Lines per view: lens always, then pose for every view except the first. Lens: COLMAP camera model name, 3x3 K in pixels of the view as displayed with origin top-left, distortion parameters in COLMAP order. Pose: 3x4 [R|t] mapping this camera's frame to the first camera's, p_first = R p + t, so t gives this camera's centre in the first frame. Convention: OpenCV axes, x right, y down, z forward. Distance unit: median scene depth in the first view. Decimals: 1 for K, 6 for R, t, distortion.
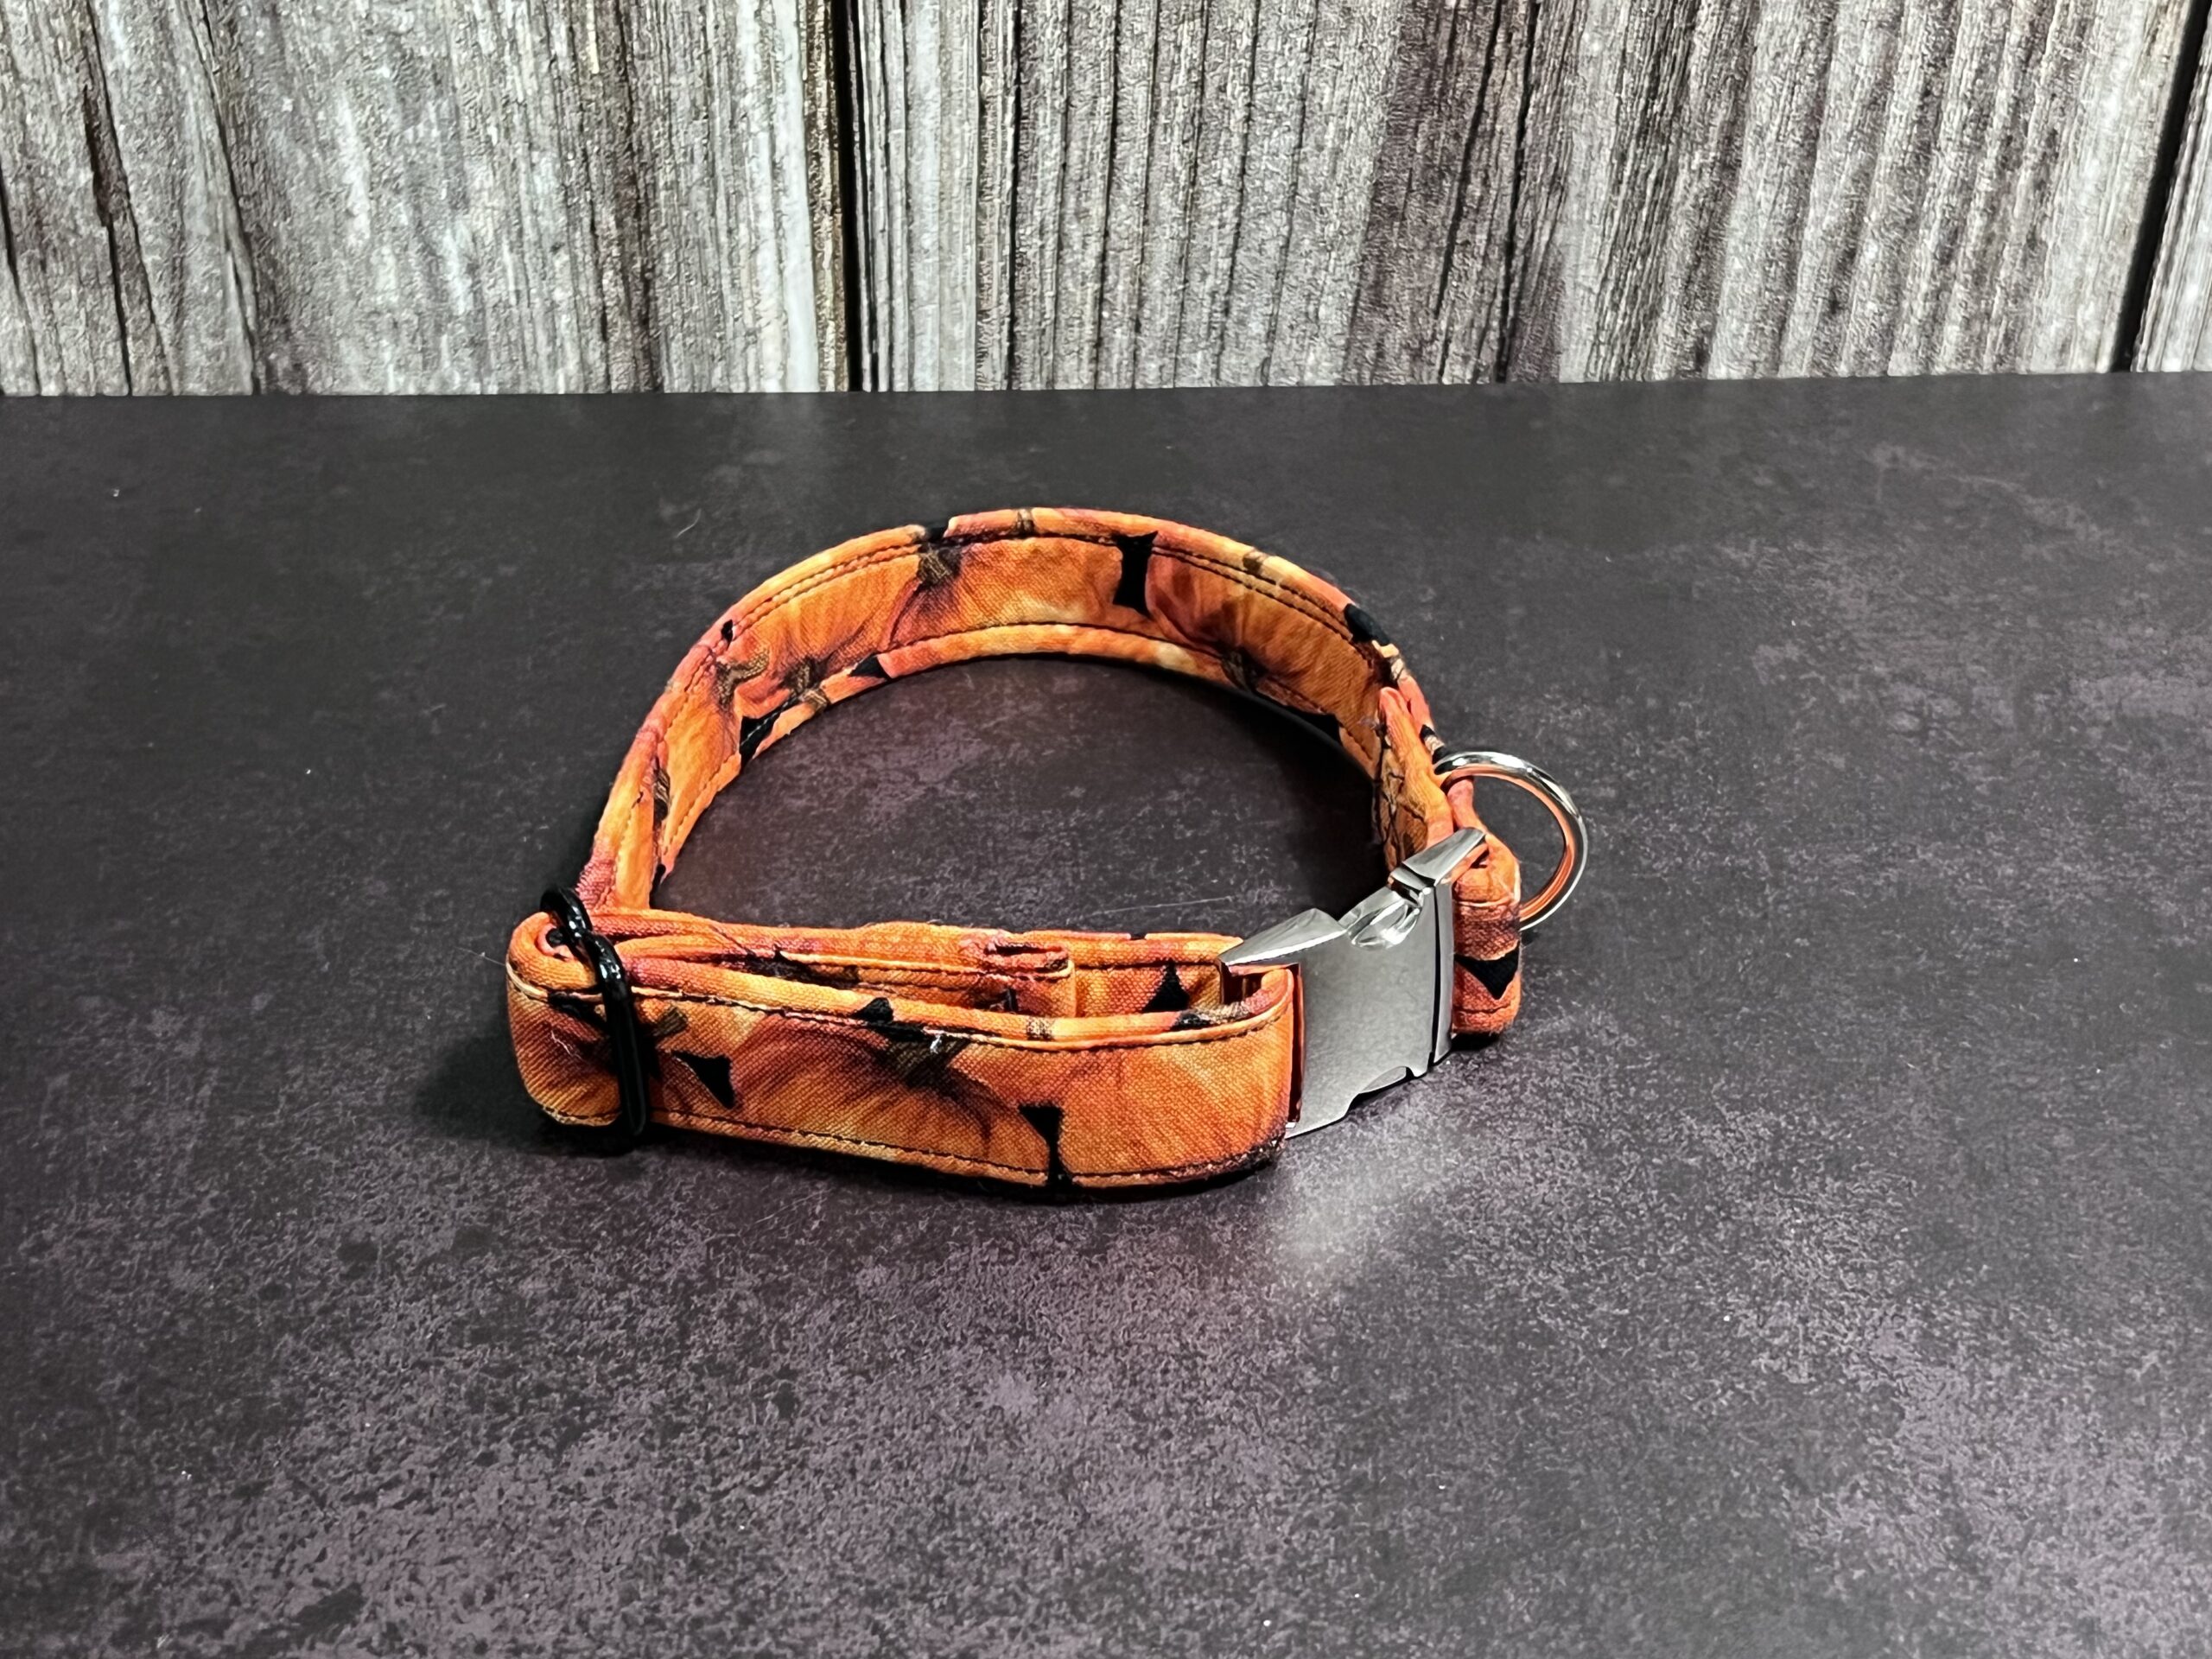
lens RADIAL K [[3441.4, 0, 1084.8], [0, 3441.4, 826.2], [0, 0, 1]] dist [0.207205, -0.770393]
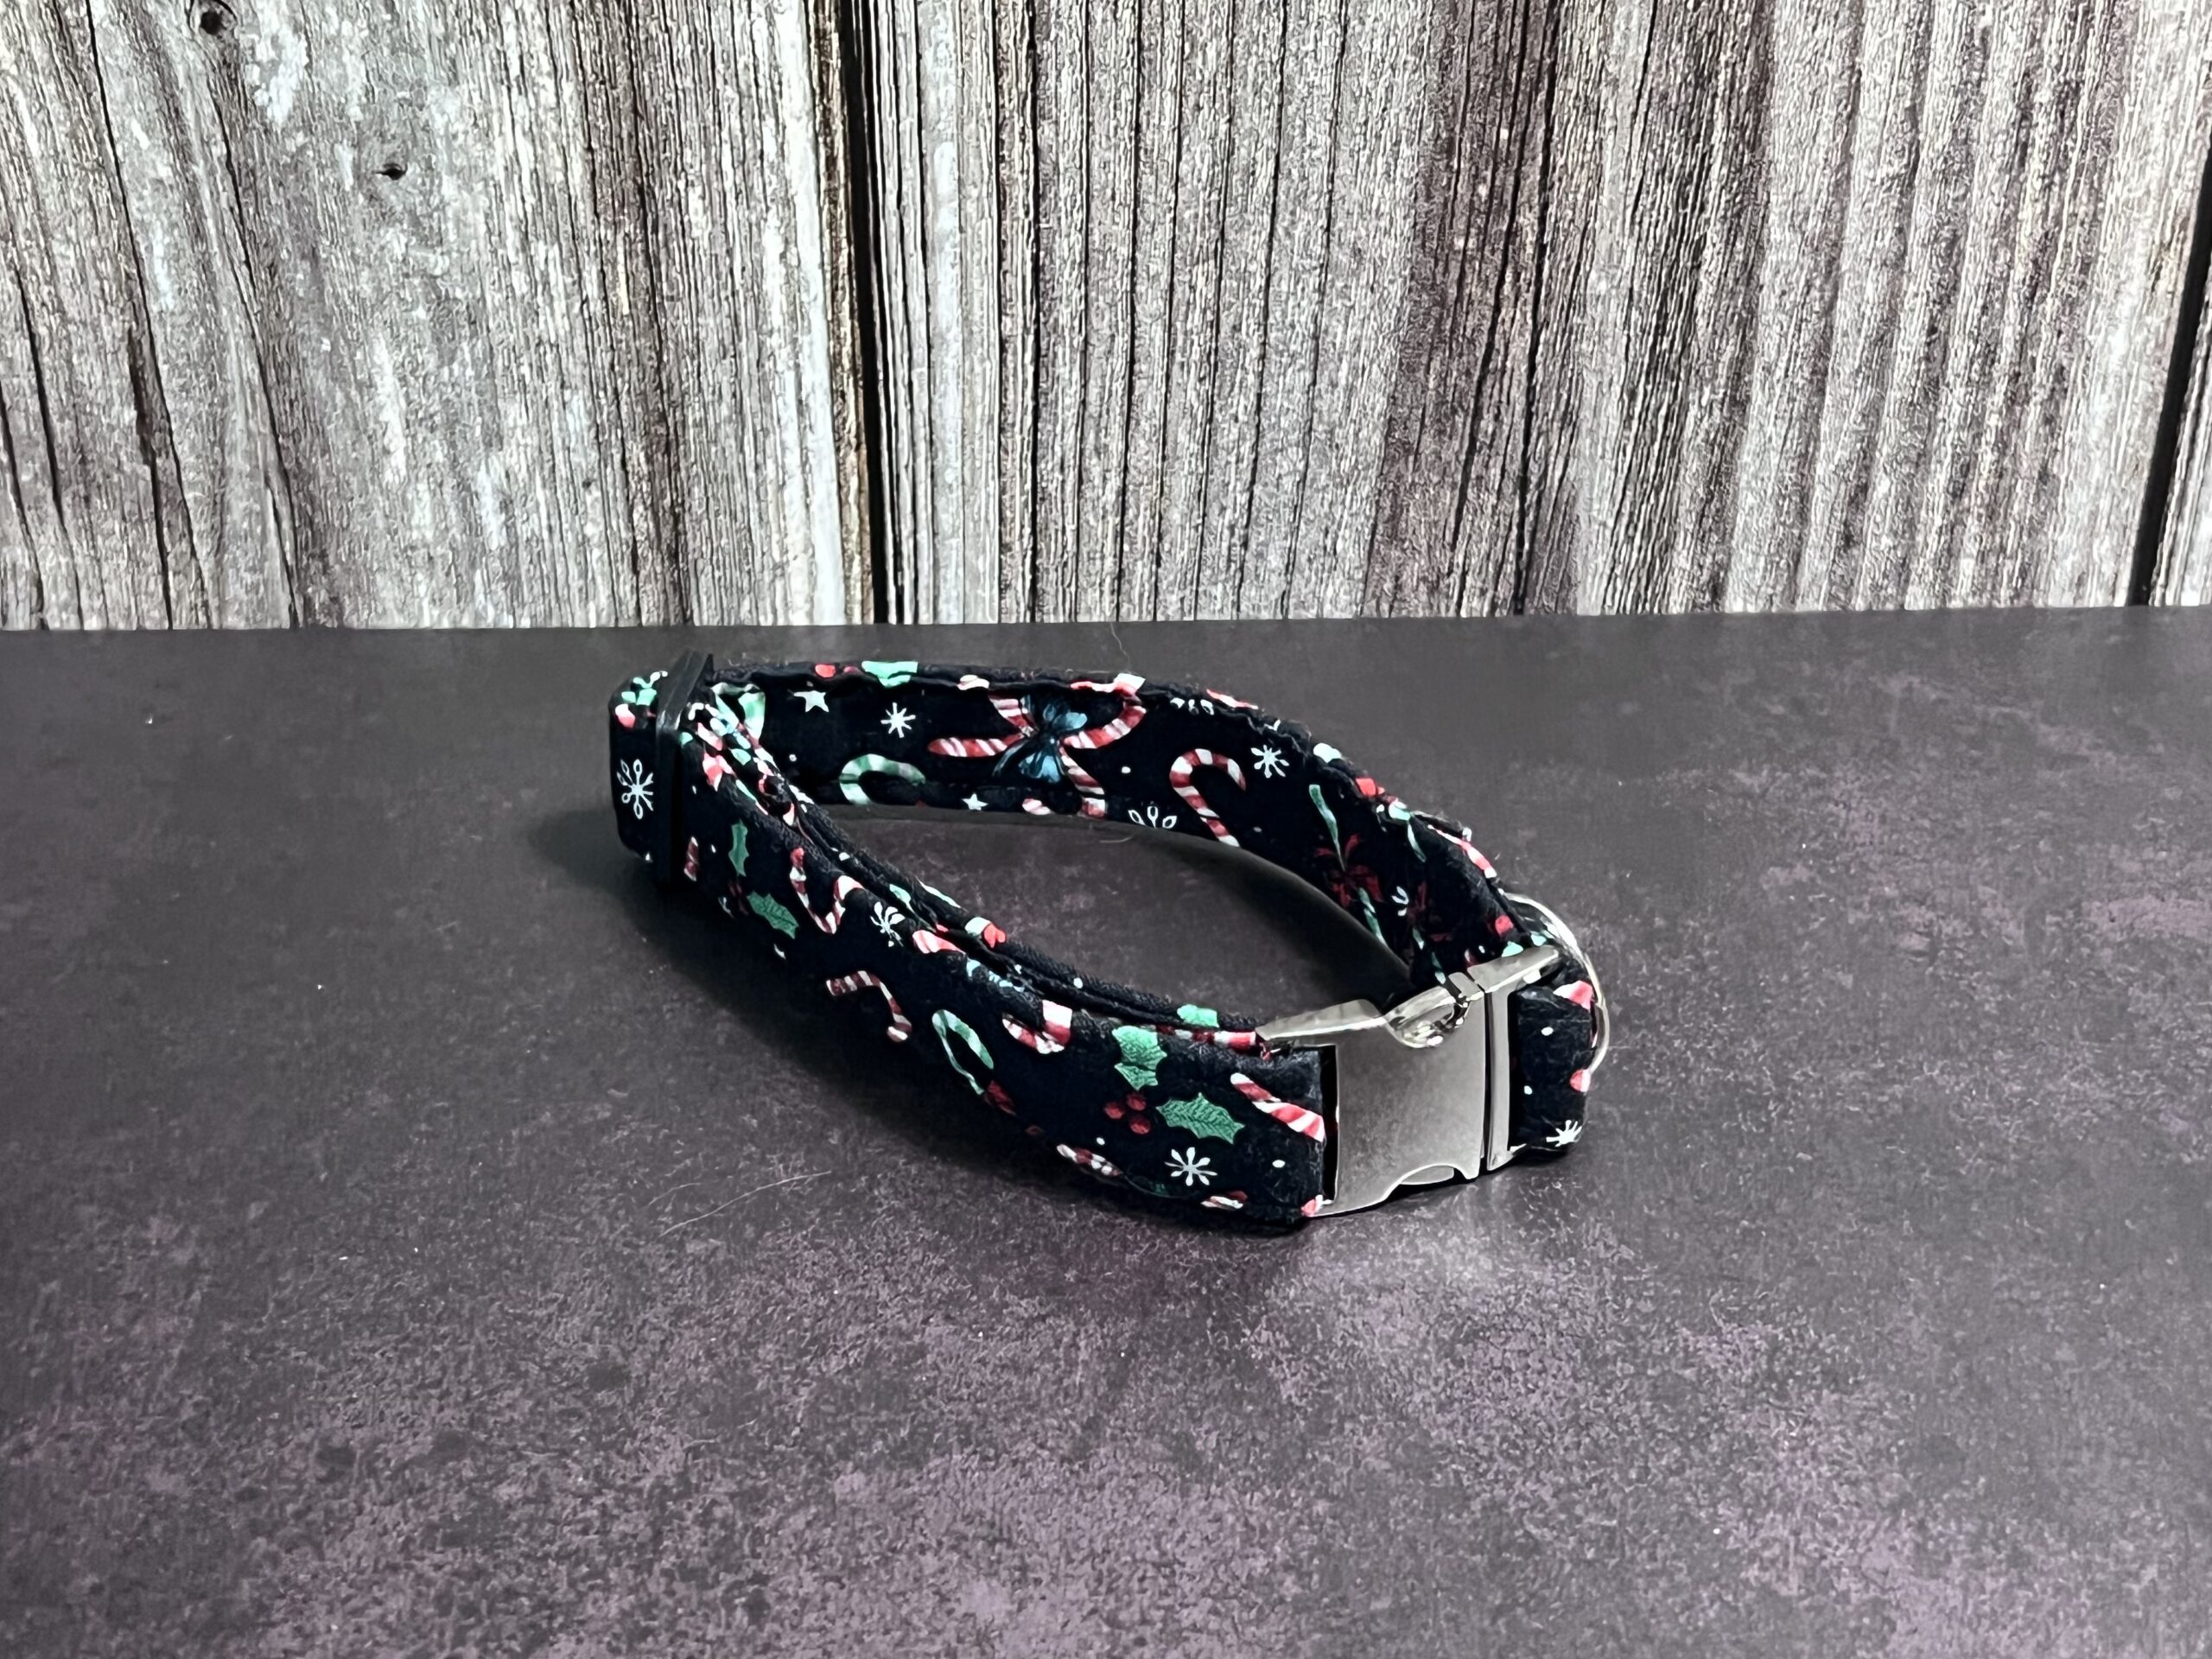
lens RADIAL K [[3431.1, 0, 1099.2], [0, 3431.1, 812.2], [0, 0, 1]] dist [0.237594, -0.953199]
pose [[0.999630, 0.000978, -0.027195, 0.026456], [-0.003381, 0.996075, -0.088452, 0.019434], [0.027002, 0.088511, 0.995709, -0.000322]]
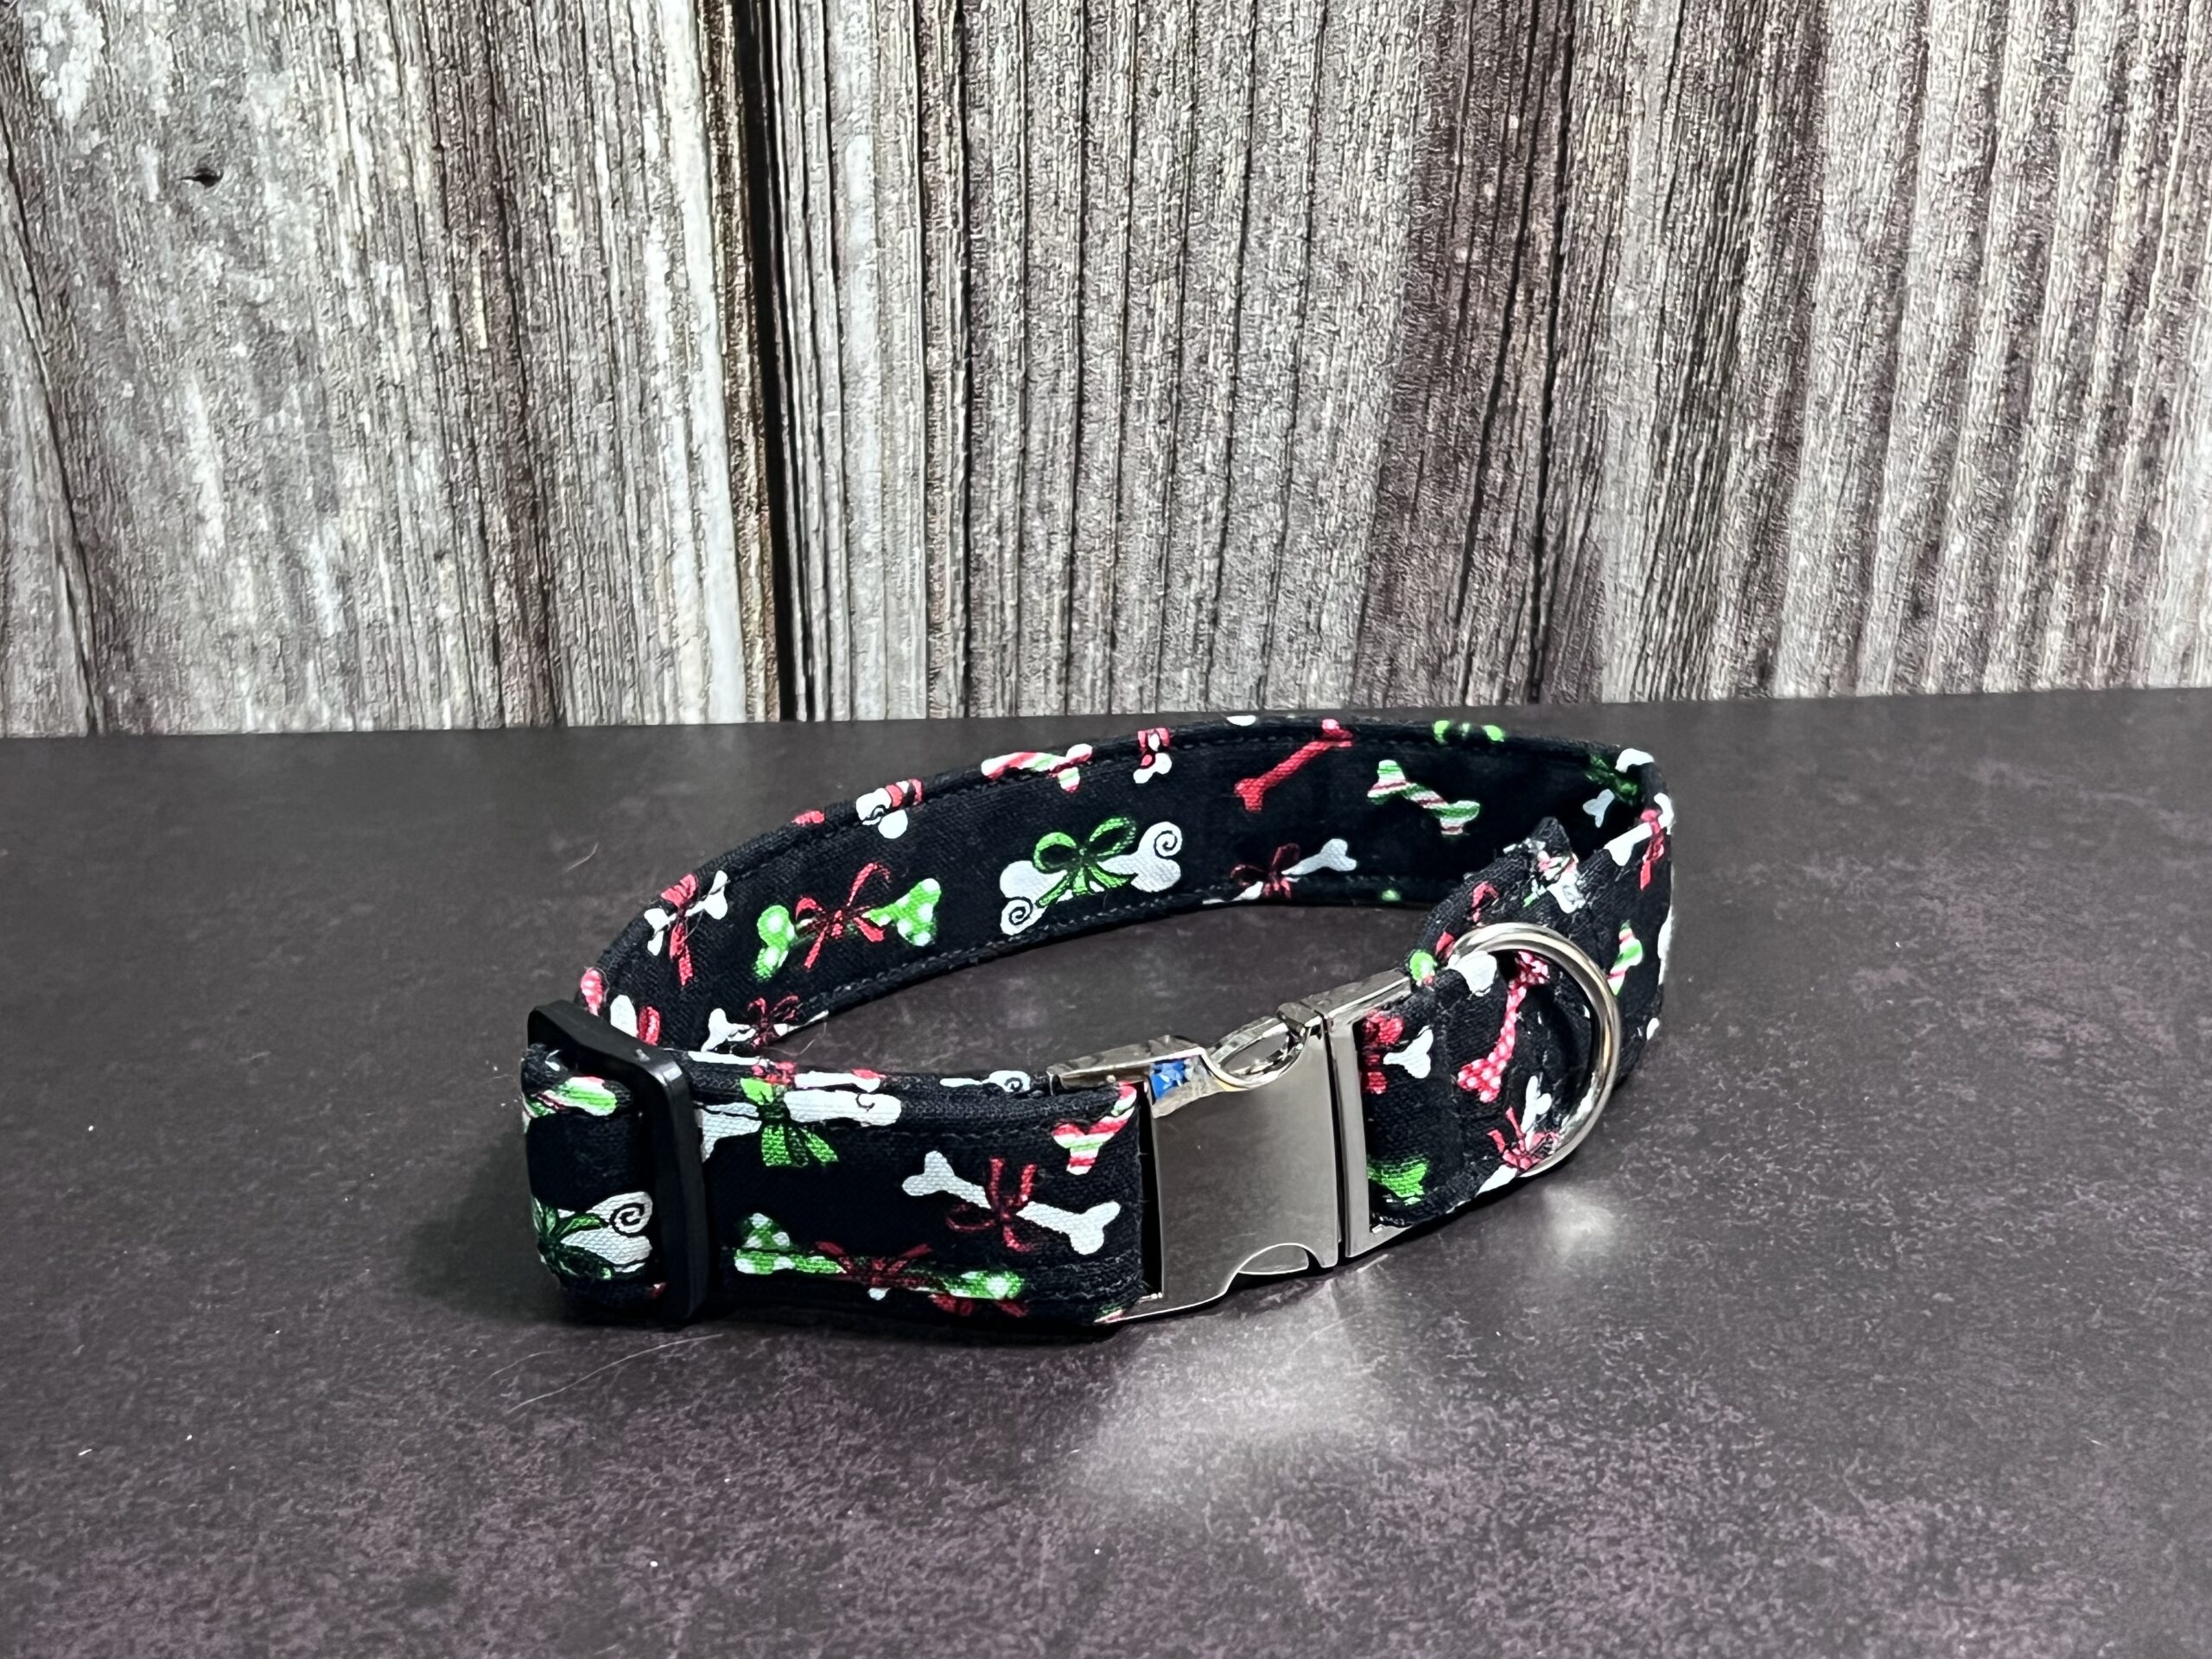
lens RADIAL K [[3431.1, 0, 1099.2], [0, 3431.1, 812.2], [0, 0, 1]] dist [0.237594, -0.953199]
pose [[0.999912, -0.012614, -0.004225, 0.015528], [0.011685, 0.984648, -0.174159, 0.049718], [0.006357, 0.174094, 0.984709, 0.163019]]
